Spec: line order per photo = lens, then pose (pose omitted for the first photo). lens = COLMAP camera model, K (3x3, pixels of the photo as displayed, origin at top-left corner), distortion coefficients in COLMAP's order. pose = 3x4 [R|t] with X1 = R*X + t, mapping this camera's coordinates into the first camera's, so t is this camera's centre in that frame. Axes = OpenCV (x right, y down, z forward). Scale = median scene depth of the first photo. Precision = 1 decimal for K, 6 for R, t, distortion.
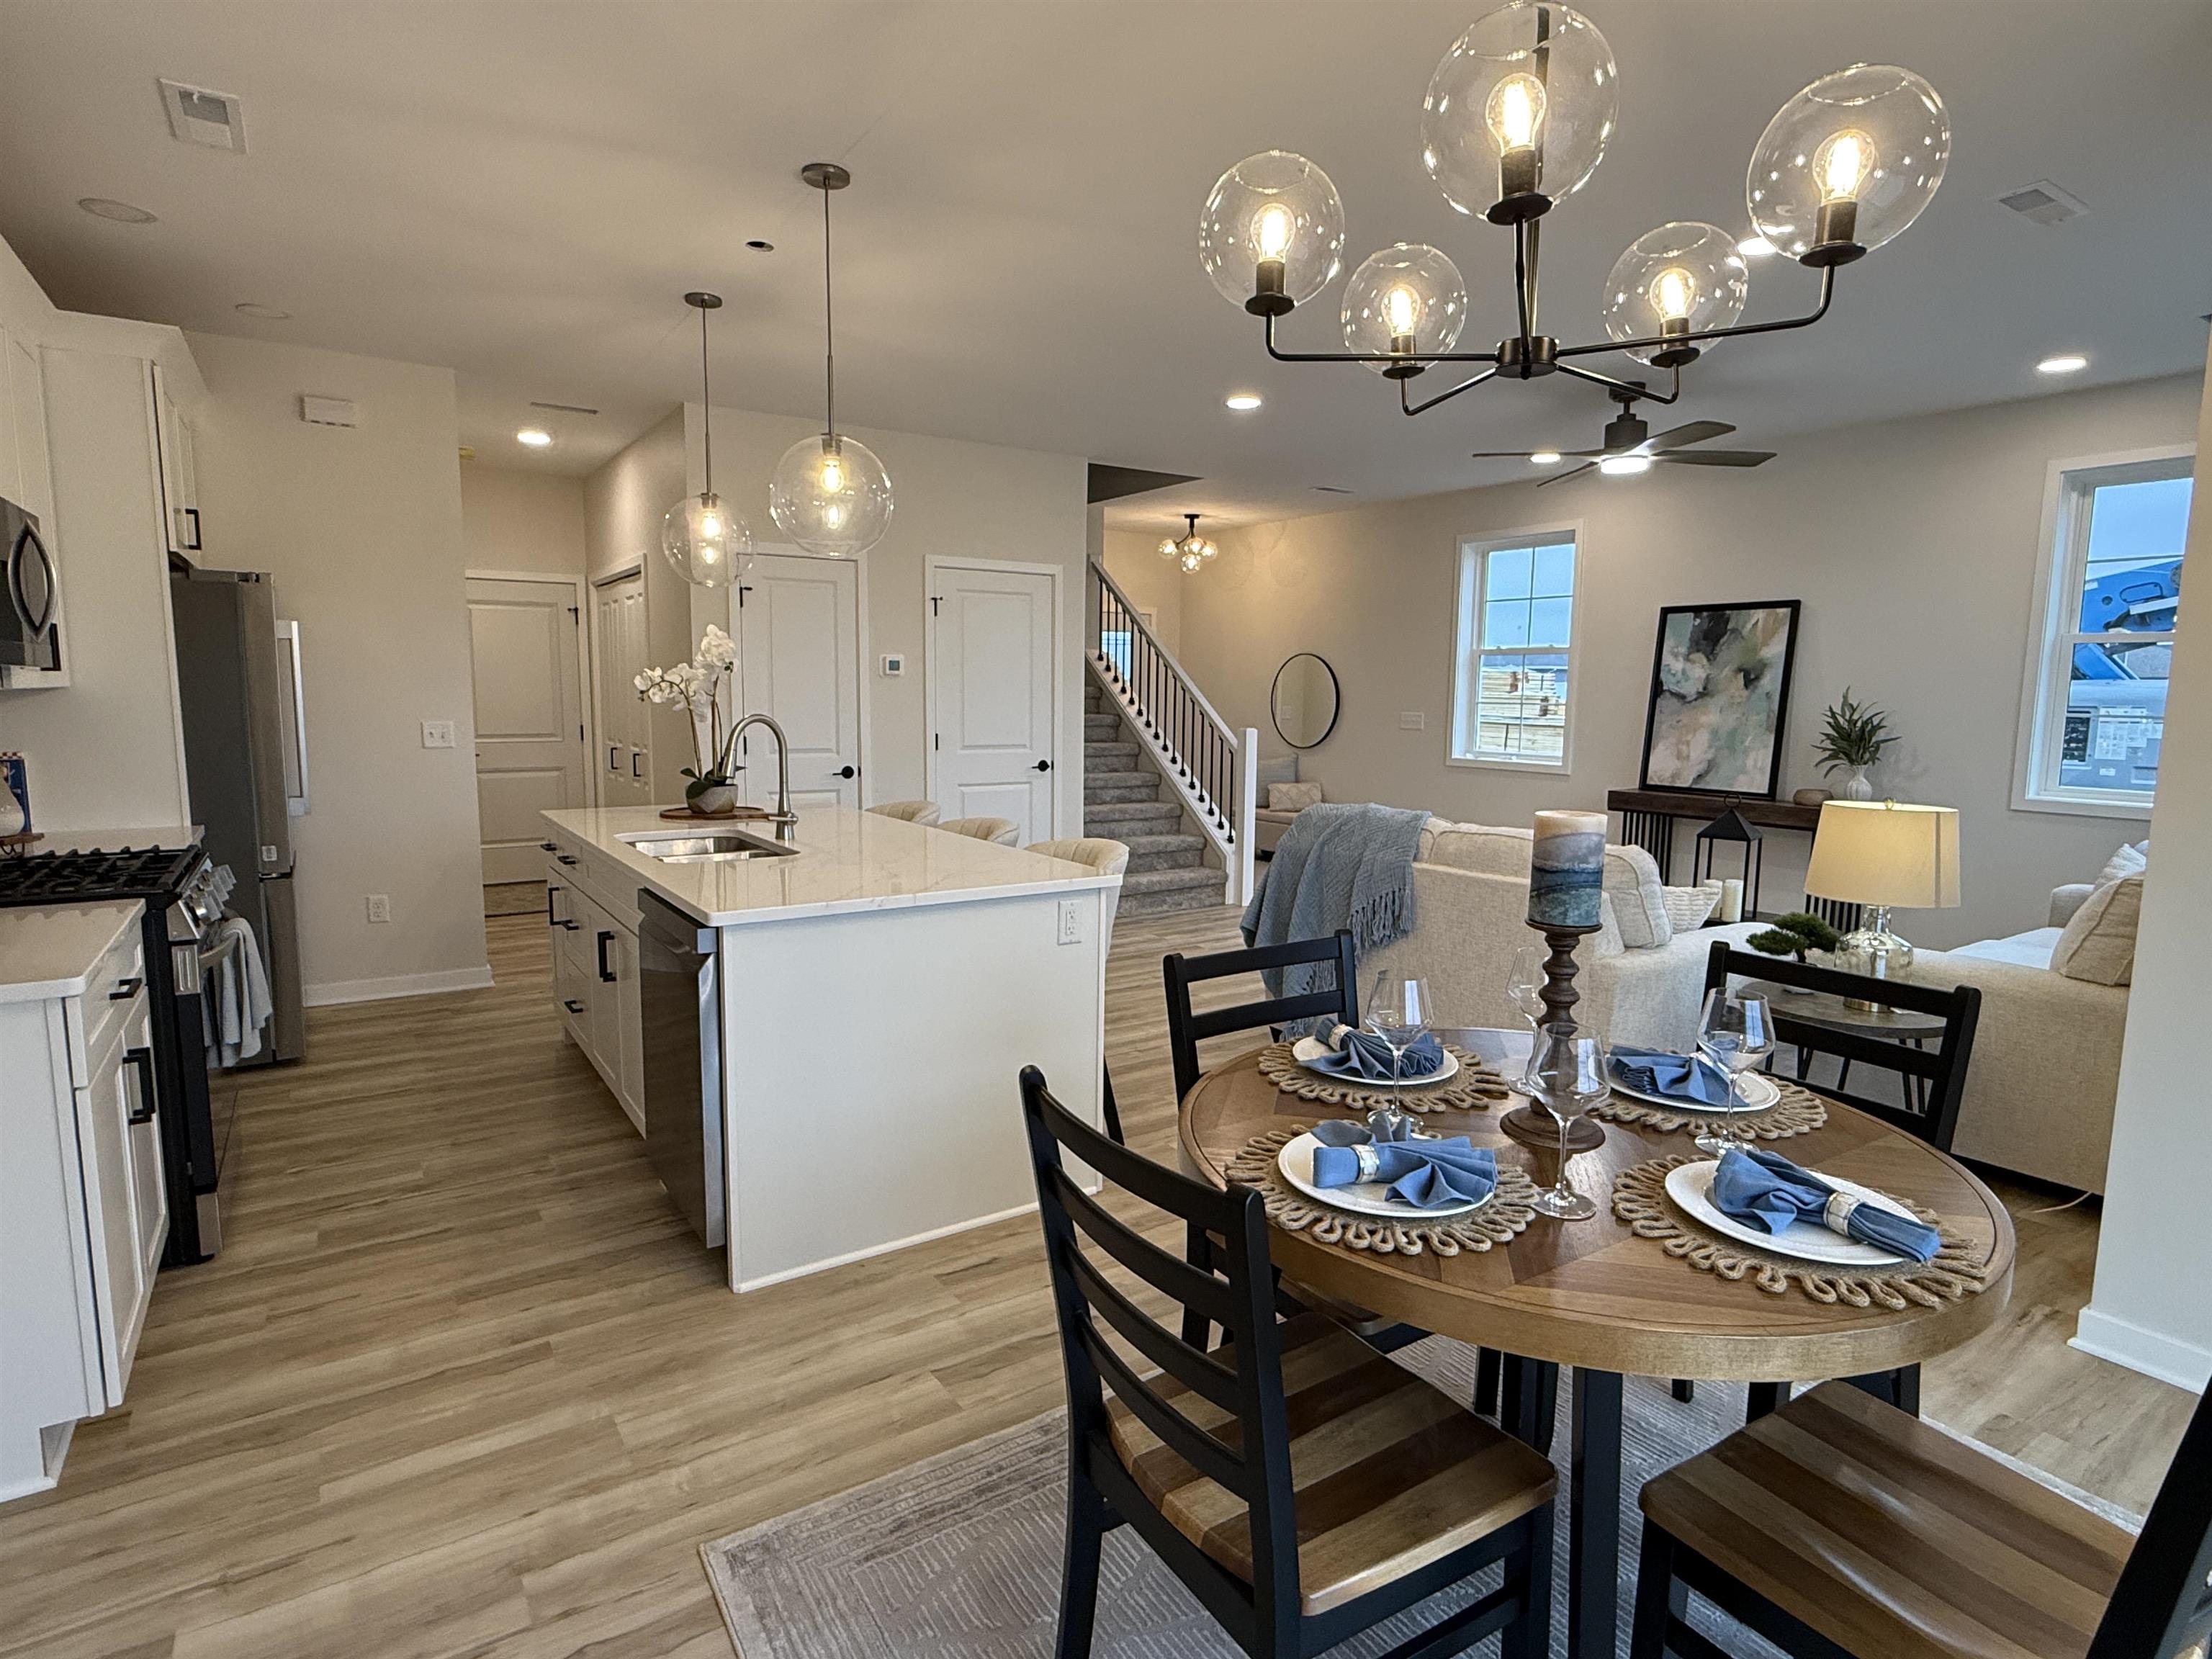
lens RADIAL K [[1167.4, 0, 1104.2], [0, 1167.4, 829.2], [0, 0, 1]] dist [0.000488, 0.000060]
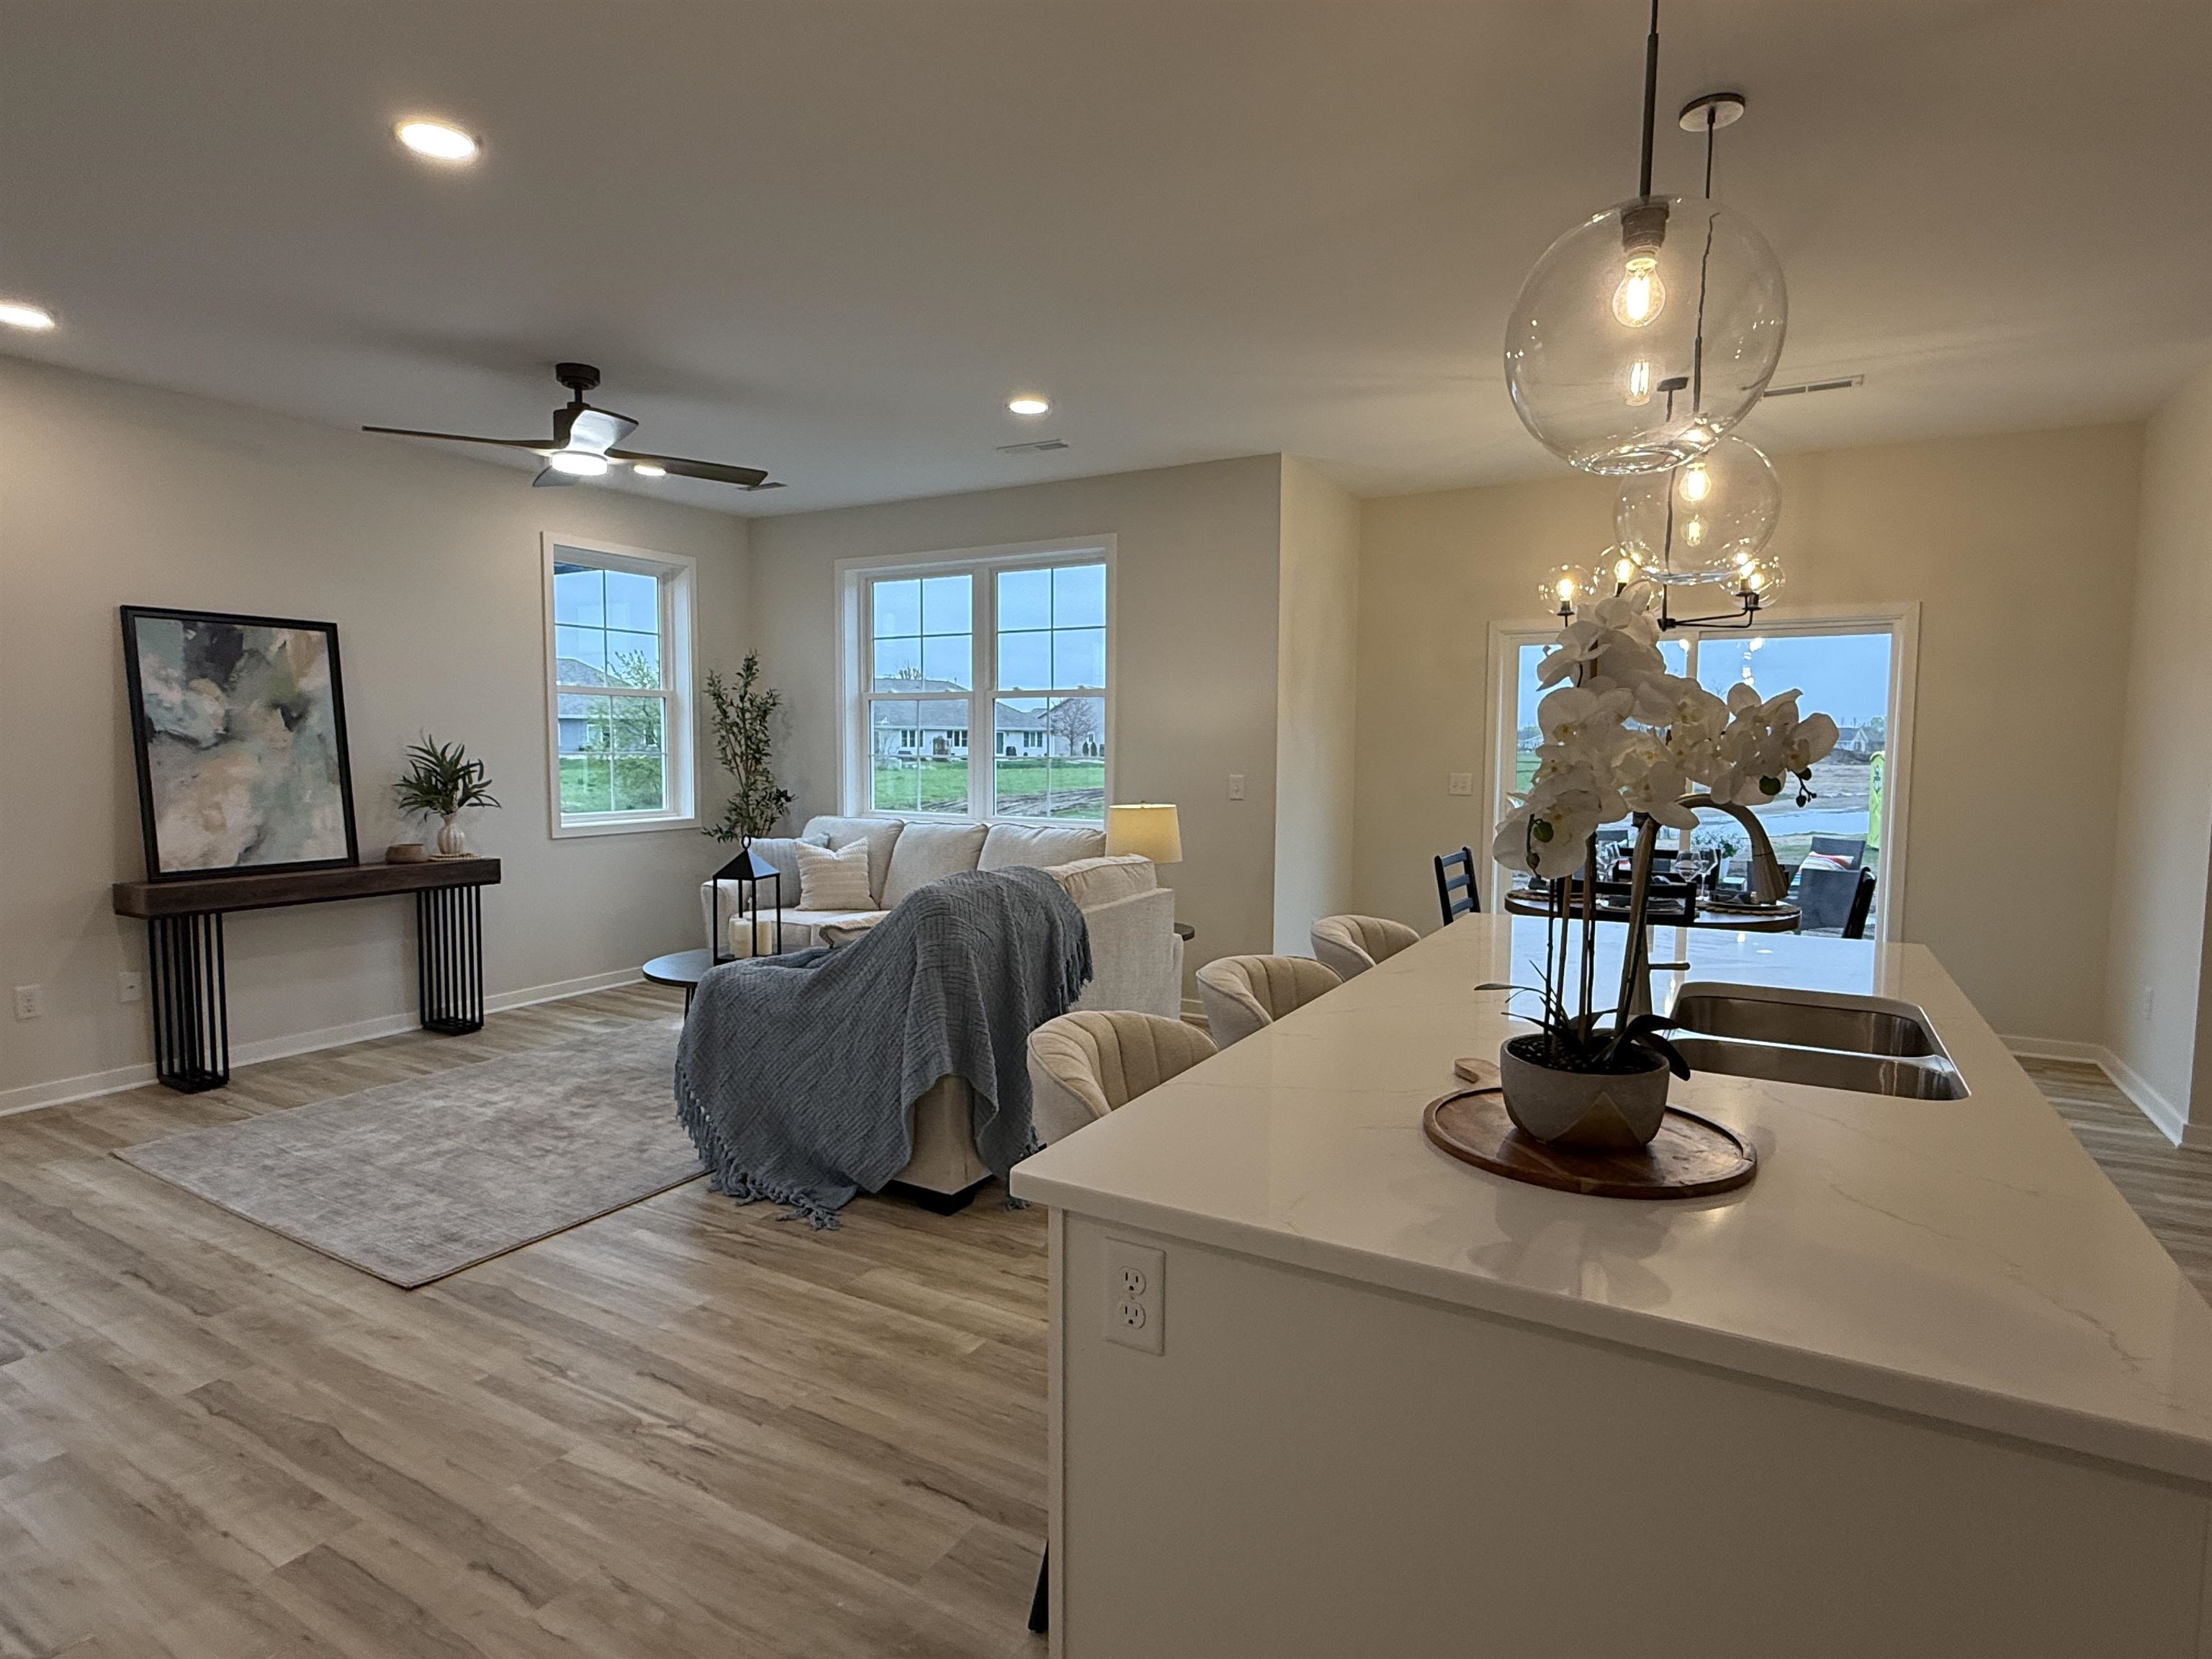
lens RADIAL K [[1167.4, 0, 1107.6], [0, 1167.4, 828.8], [0, 0, 1]] dist [0.000488, 0.000060]
pose [[-0.449840, -0.081027, 0.889426, -0.381675], [0.096483, 0.985639, 0.138590, -0.108025], [-0.887882, 0.148158, -0.435562, 0.844834]]
